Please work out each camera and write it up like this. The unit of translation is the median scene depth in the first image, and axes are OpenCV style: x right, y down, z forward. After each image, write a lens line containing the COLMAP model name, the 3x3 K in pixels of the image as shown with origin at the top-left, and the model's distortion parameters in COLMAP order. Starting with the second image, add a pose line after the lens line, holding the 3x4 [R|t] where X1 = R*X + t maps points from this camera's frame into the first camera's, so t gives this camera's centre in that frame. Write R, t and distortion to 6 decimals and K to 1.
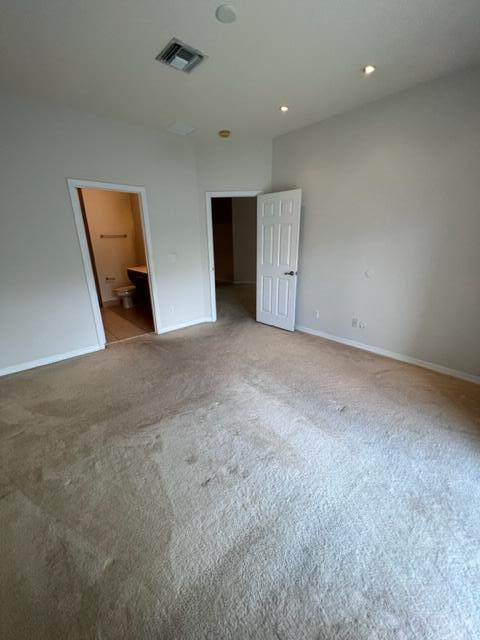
lens RADIAL K [[260.3, 0, 240.4], [0, 260.3, 322.7], [0, 0, 1]] dist [0.000962, -0.000040]
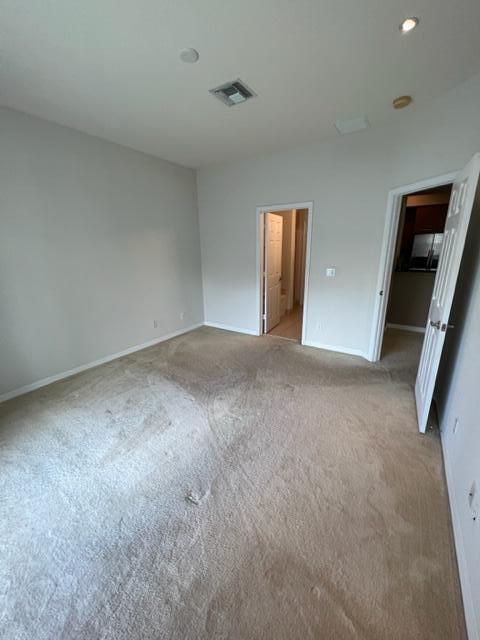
lens RADIAL K [[260.3, 0, 239.4], [0, 260.3, 318.1], [0, 0, 1]] dist [0.000962, -0.000040]
pose [[0.232608, 0.262851, -0.936377, 0.632203], [-0.293854, 0.936783, 0.189968, -0.199916], [0.927116, 0.230970, 0.295143, 0.531593]]
